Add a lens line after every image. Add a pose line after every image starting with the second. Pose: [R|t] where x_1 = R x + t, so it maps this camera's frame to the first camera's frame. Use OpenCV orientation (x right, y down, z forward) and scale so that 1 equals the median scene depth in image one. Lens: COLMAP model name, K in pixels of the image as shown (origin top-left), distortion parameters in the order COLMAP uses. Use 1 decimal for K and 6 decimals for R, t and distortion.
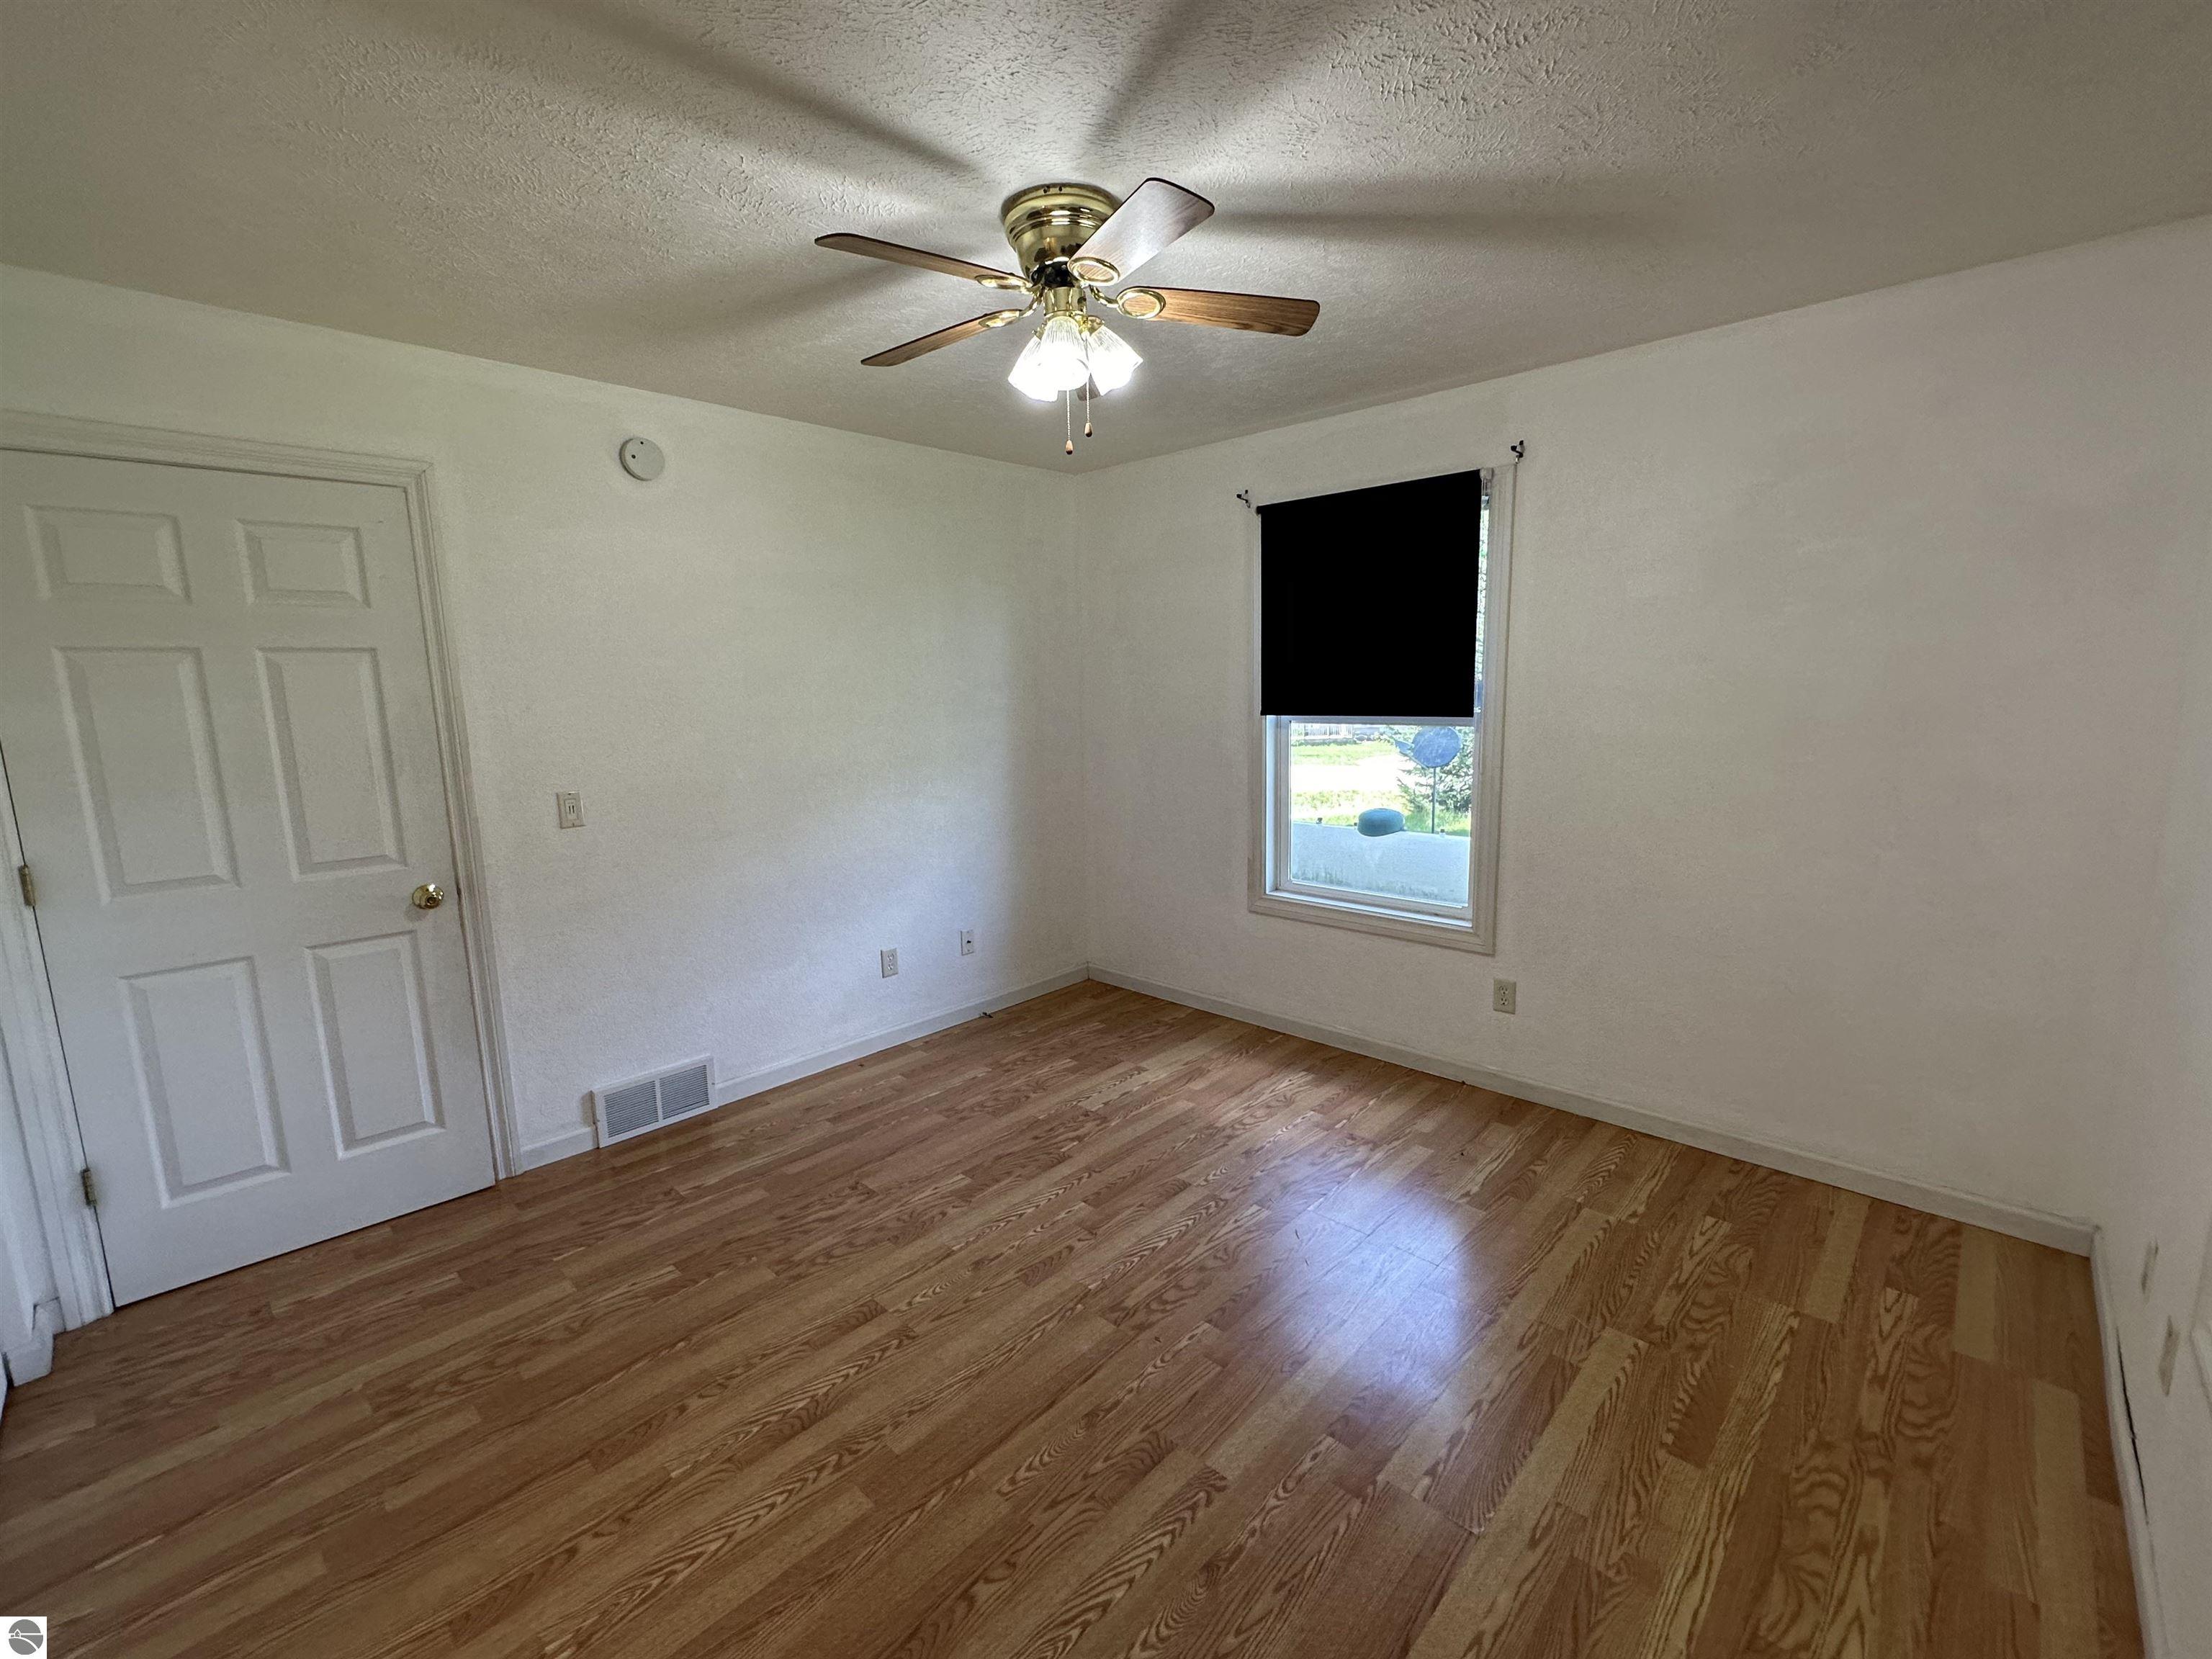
lens RADIAL K [[946.6, 0, 1111.0], [0, 946.6, 832.6], [0, 0, 1]] dist [-0.004312, 0.001222]
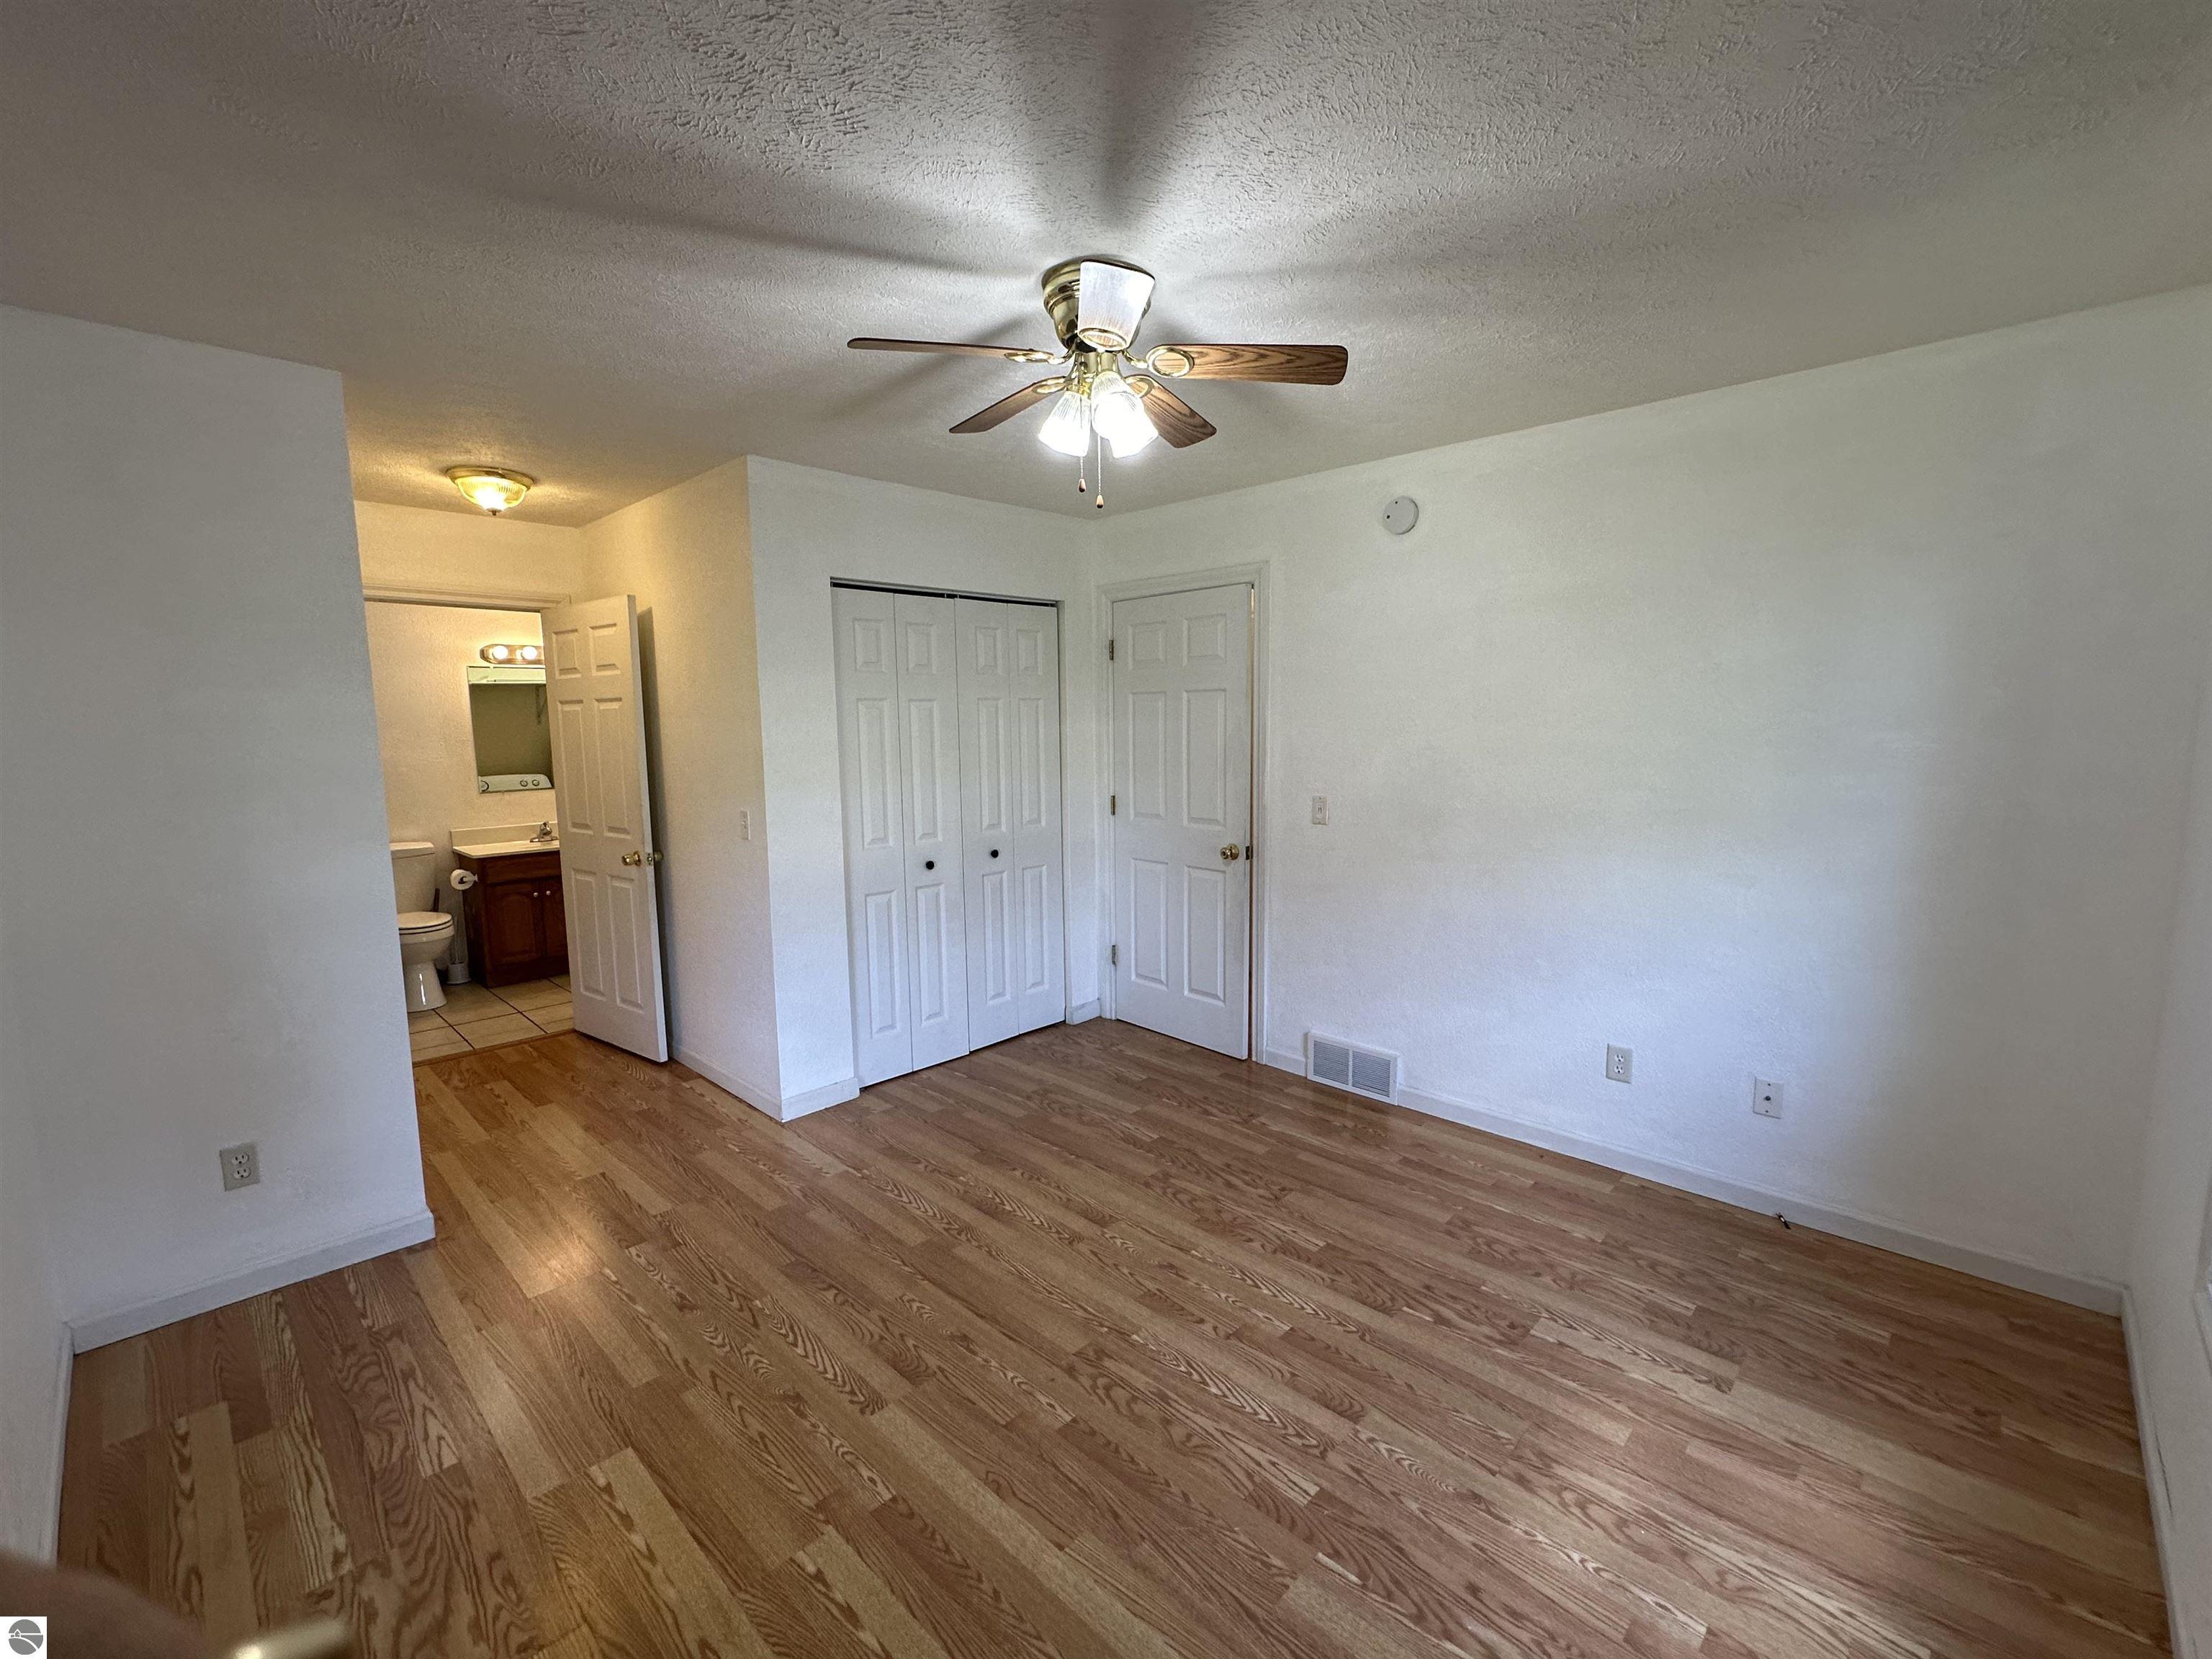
lens RADIAL K [[946.6, 0, 1093.1], [0, 946.6, 828.5], [0, 0, 1]] dist [-0.004312, 0.001222]
pose [[-0.023944, 0.137956, -0.990149, 0.782497], [-0.149157, 0.978854, 0.139989, -0.148105], [0.988524, 0.151040, -0.002860, 0.784647]]
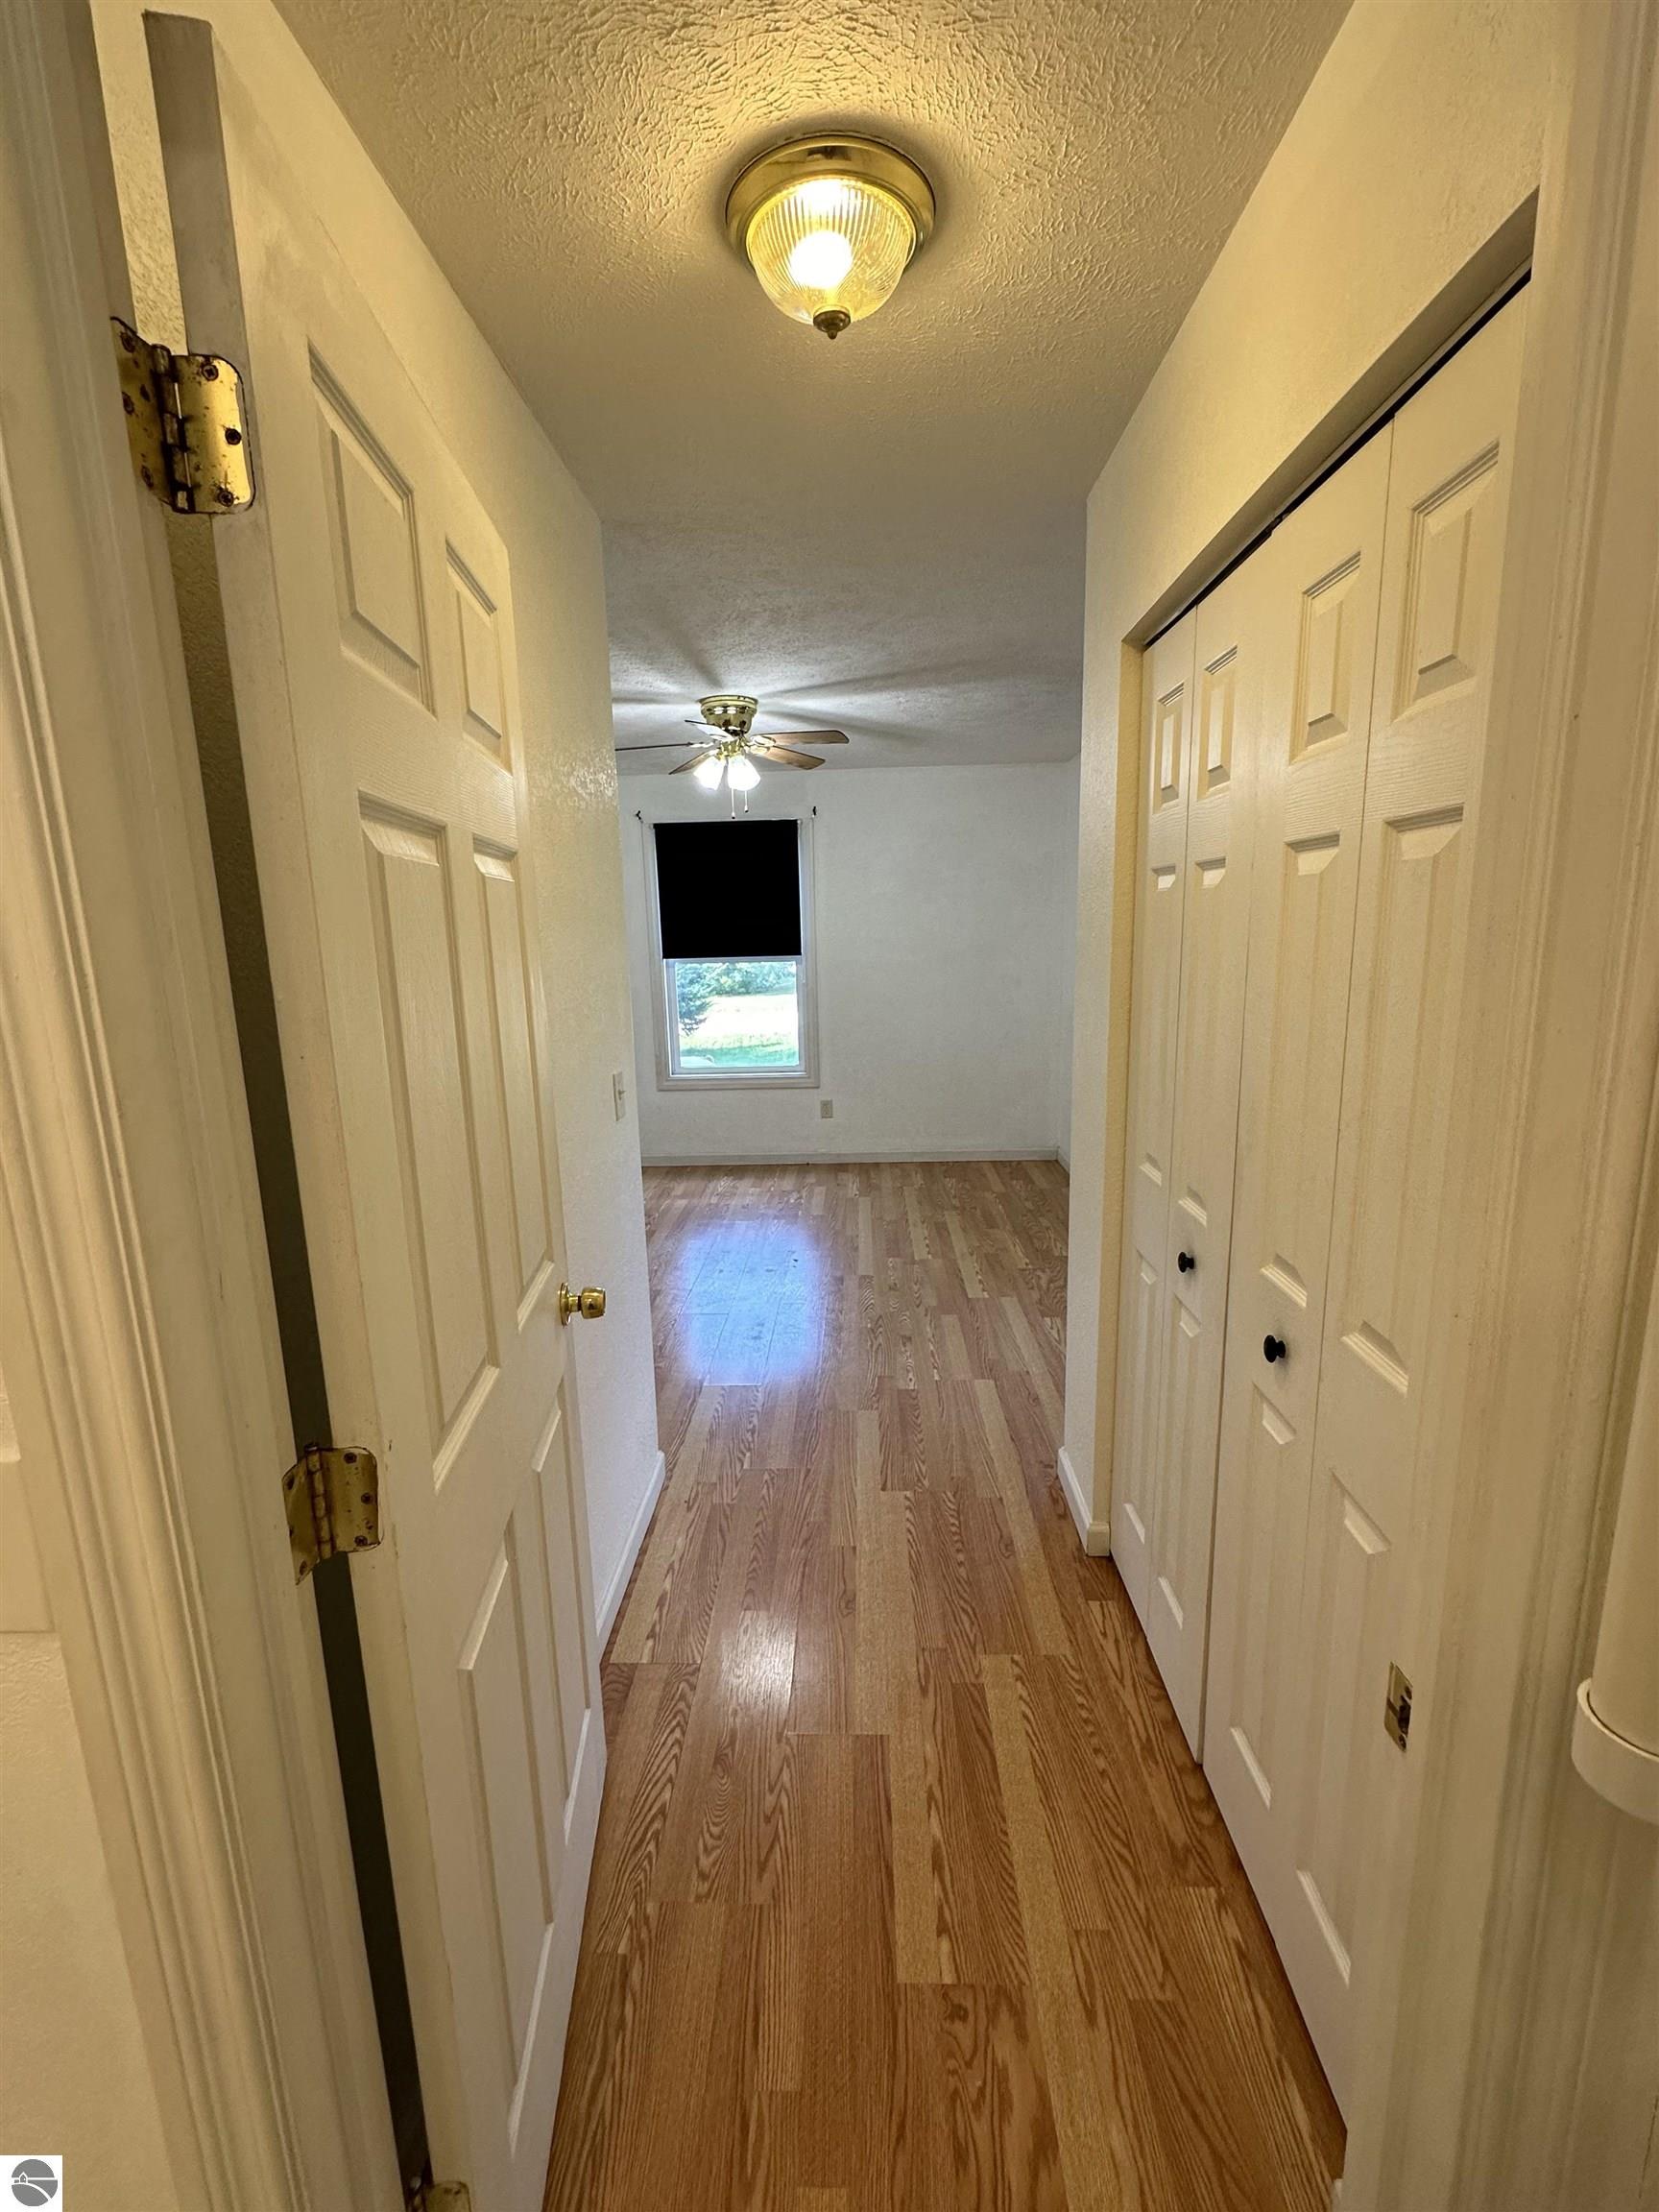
lens RADIAL K [[946.6, 0, 840.9], [0, 946.6, 1116.1], [0, 0, 1]] dist [-0.004312, 0.001222]
pose [[0.741192, -0.126141, 0.659336, -0.956719], [0.116203, 0.991468, 0.059053, 0.102347], [-0.661159, 0.032847, 0.749526, -0.479702]]
